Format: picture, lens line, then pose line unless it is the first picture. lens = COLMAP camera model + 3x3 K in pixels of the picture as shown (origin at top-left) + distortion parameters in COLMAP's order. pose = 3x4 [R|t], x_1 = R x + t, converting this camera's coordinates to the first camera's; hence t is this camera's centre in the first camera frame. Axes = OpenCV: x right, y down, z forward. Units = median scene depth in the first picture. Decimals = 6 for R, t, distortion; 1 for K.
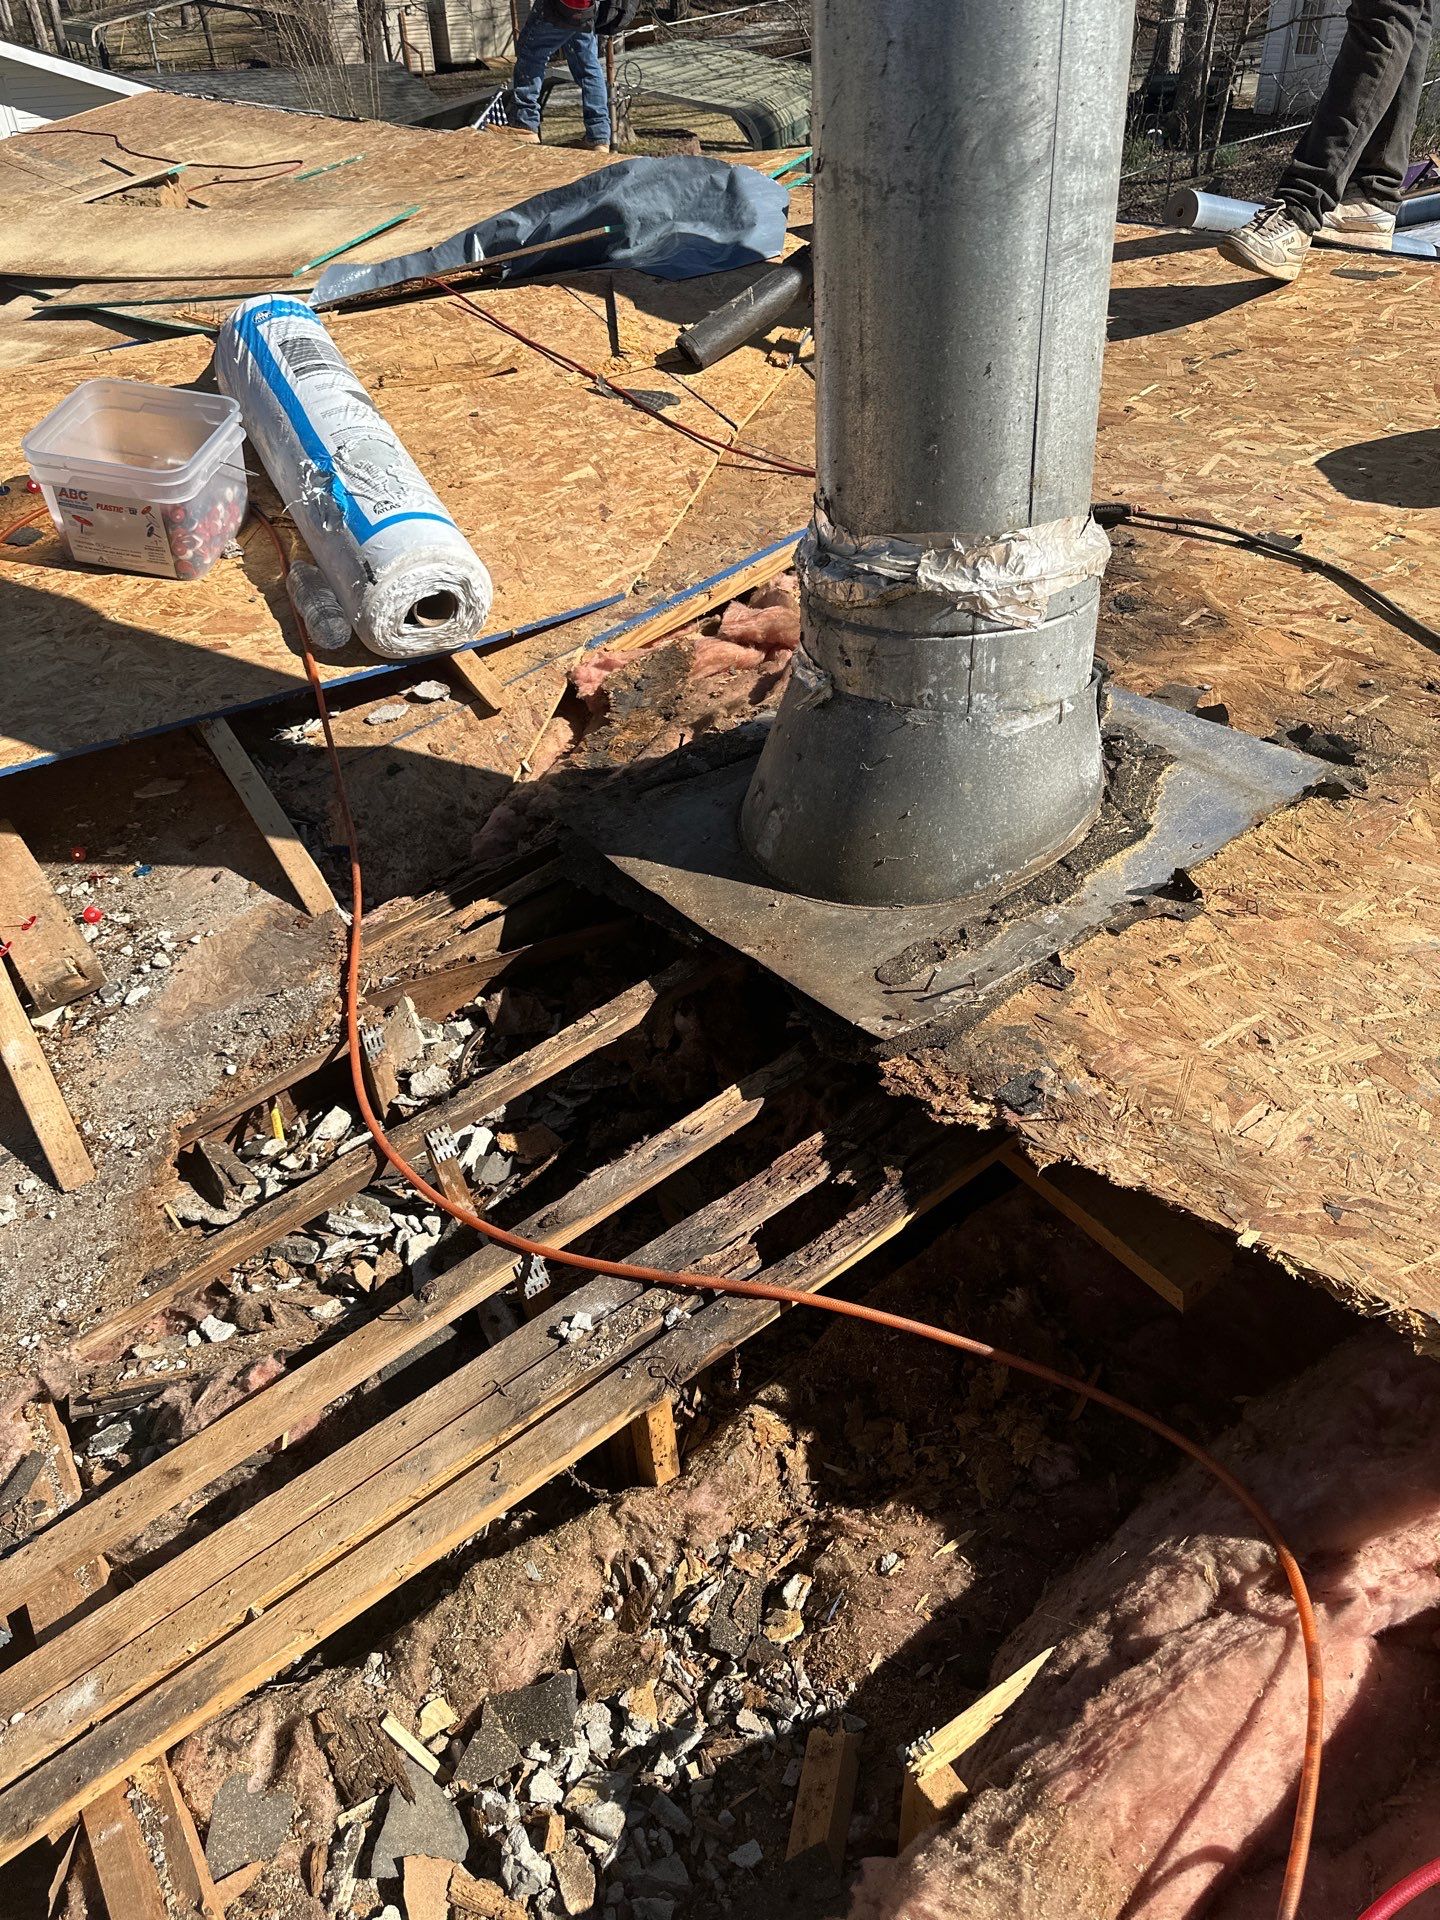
lens RADIAL K [[1417.1, 0, 721.9], [0, 1417.1, 965.2], [0, 0, 1]] dist [0.033171, -0.054434]
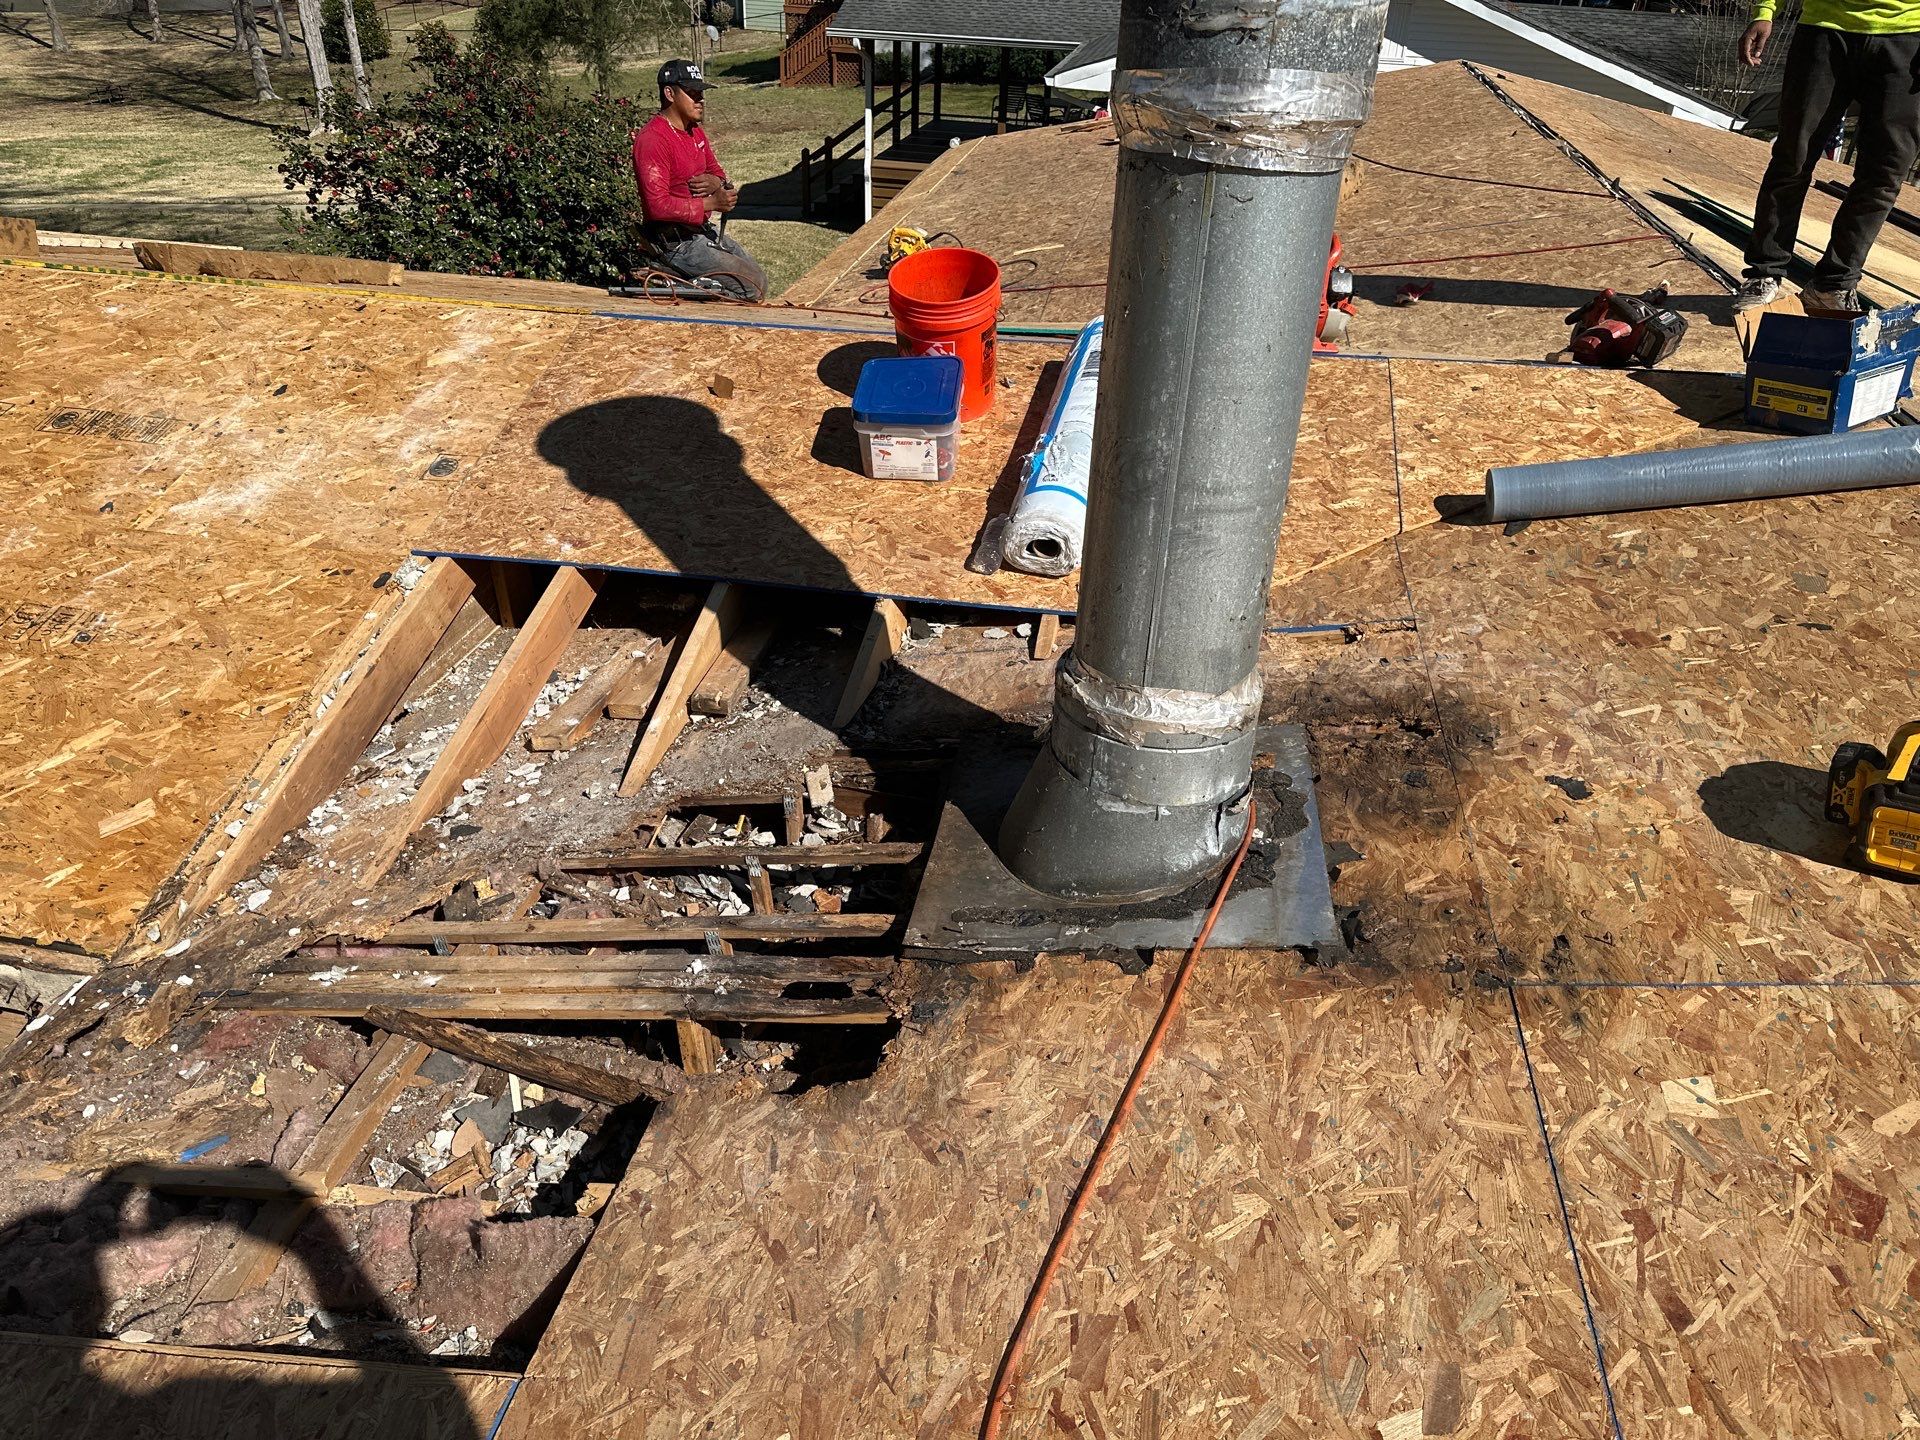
lens RADIAL K [[1417.1, 0, 961.1], [0, 1417.1, 716.4], [0, 0, 1]] dist [0.033171, -0.054434]
pose [[0.710197, 0.411860, -0.570956, 0.868058], [-0.444178, 0.891358, 0.090480, -0.298690], [0.546192, 0.189348, 0.815979, -0.315889]]
